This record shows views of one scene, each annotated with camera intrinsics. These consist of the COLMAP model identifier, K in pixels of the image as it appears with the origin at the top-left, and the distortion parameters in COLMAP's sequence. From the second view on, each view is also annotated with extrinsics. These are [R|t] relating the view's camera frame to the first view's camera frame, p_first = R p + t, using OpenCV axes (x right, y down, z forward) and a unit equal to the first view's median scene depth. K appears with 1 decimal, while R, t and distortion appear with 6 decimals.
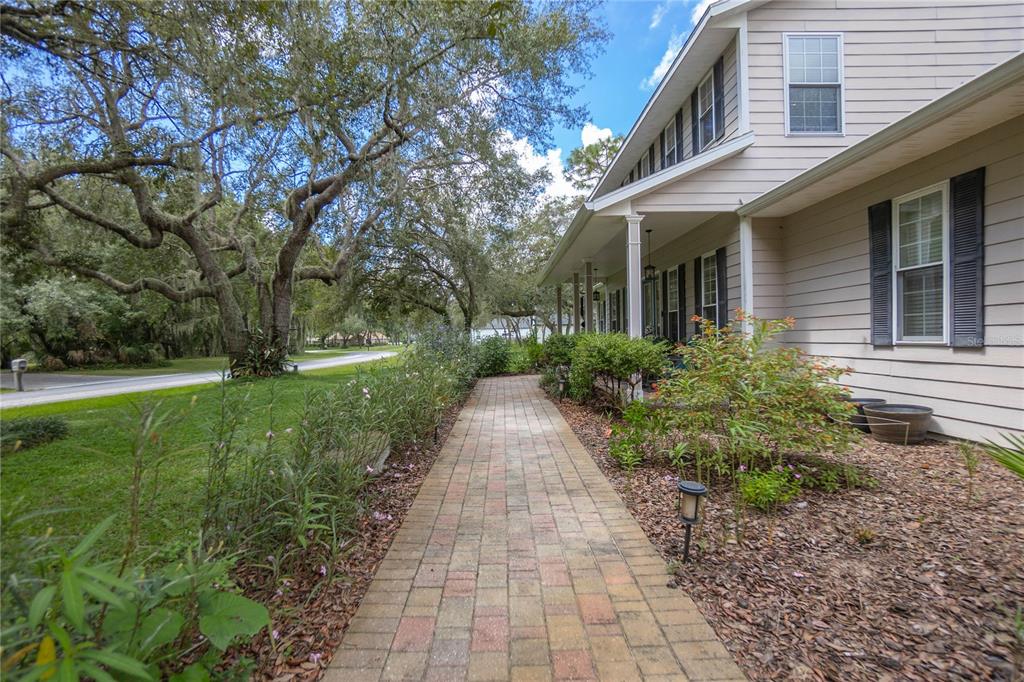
lens RADIAL K [[461.9, 0, 512.0], [0, 461.9, 341.0], [0, 0, 1]] dist [-0.027214, 0.000543]
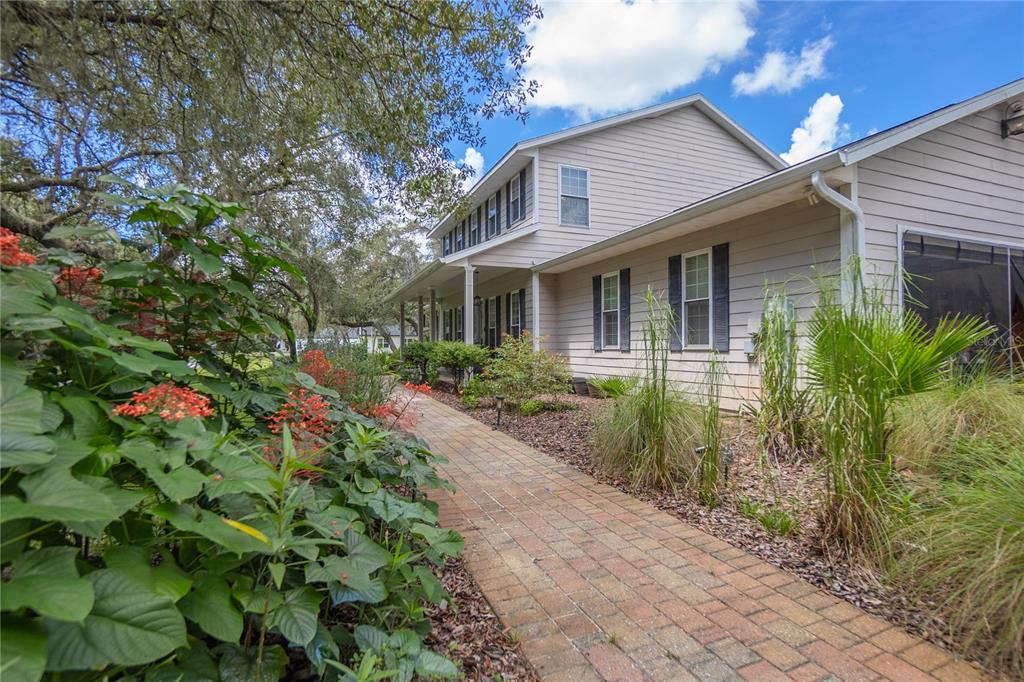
lens RADIAL K [[461.9, 0, 512.0], [0, 461.9, 341.0], [0, 0, 1]] dist [-0.027214, 0.000543]
pose [[0.927883, 0.018842, 0.372394, -0.177943], [-0.009461, 0.999591, -0.027004, 0.019558], [-0.372751, 0.021533, 0.927682, -0.495140]]
